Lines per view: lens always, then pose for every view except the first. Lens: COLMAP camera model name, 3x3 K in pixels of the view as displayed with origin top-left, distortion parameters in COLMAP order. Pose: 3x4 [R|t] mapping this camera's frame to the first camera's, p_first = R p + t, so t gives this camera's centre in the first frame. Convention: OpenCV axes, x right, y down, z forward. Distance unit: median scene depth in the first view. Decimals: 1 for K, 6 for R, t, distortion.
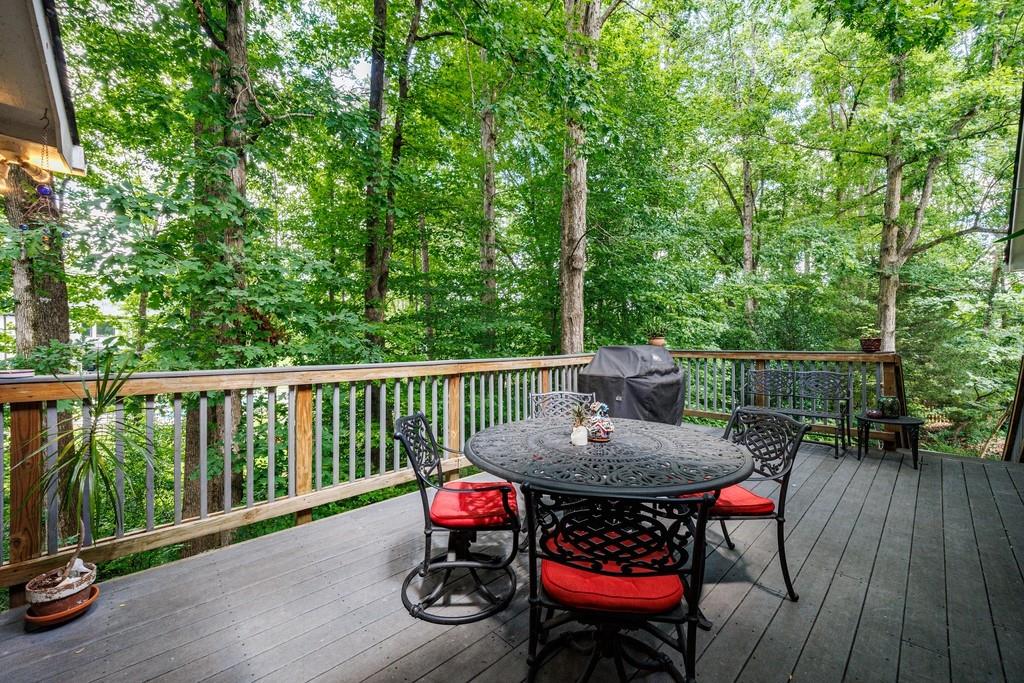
lens RADIAL K [[408.9, 0, 511.0], [0, 408.9, 342.1], [0, 0, 1]] dist [0.009900, 0.000006]
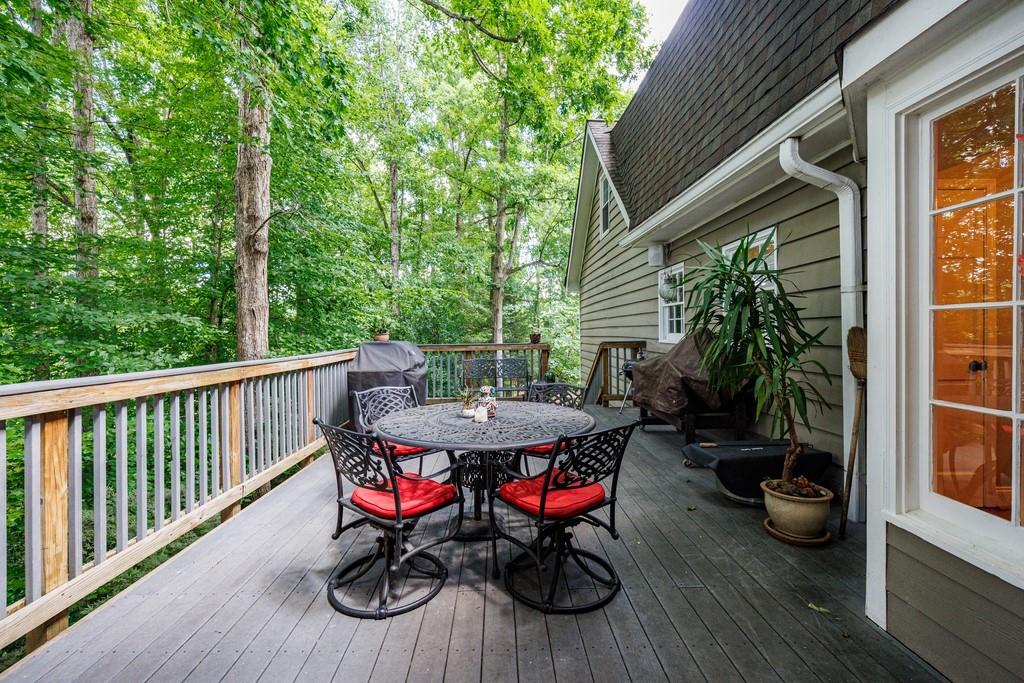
lens RADIAL K [[438.1, 0, 512.7], [0, 438.1, 338.2], [0, 0, 1]] dist [-0.001994, -0.000426]
pose [[0.665487, -0.009807, 0.746345, -0.167433], [0.010519, 0.999938, 0.003760, -0.000051], [-0.746335, 0.005348, 0.665549, 0.015395]]
